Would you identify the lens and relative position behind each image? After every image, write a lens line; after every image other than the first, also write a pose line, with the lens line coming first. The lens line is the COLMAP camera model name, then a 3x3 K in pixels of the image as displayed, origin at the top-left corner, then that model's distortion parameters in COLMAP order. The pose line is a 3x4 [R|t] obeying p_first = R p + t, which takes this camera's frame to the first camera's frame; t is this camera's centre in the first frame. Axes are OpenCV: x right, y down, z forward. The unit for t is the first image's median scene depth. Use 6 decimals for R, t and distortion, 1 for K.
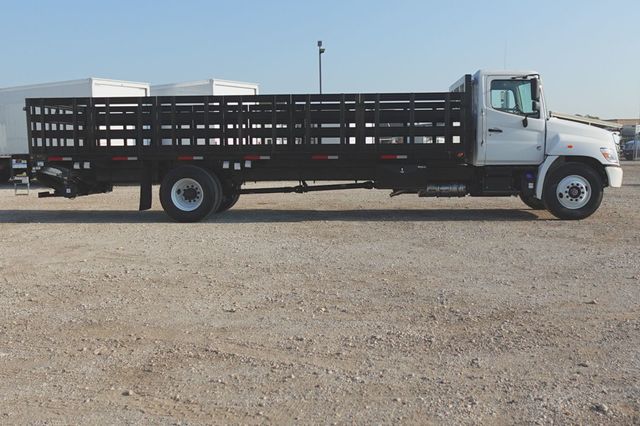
lens RADIAL K [[770.8, 0, 320.0], [0, 770.8, 213.0], [0, 0, 1]] dist [0.028769, 0.045046]
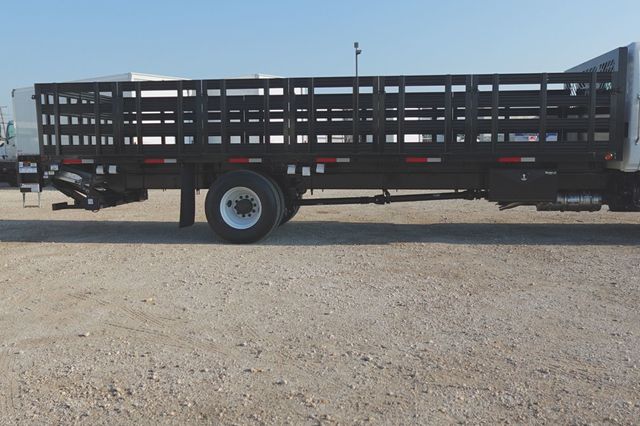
lens RADIAL K [[651.9, 0, 320.0], [0, 651.9, 213.0], [0, 0, 1]] dist [0.015944, 0.015810]
pose [[0.999719, 0.003466, -0.023436, -0.078443], [-0.003036, 0.999826, 0.018379, -0.031297], [0.023496, -0.018303, 0.999556, 0.353342]]
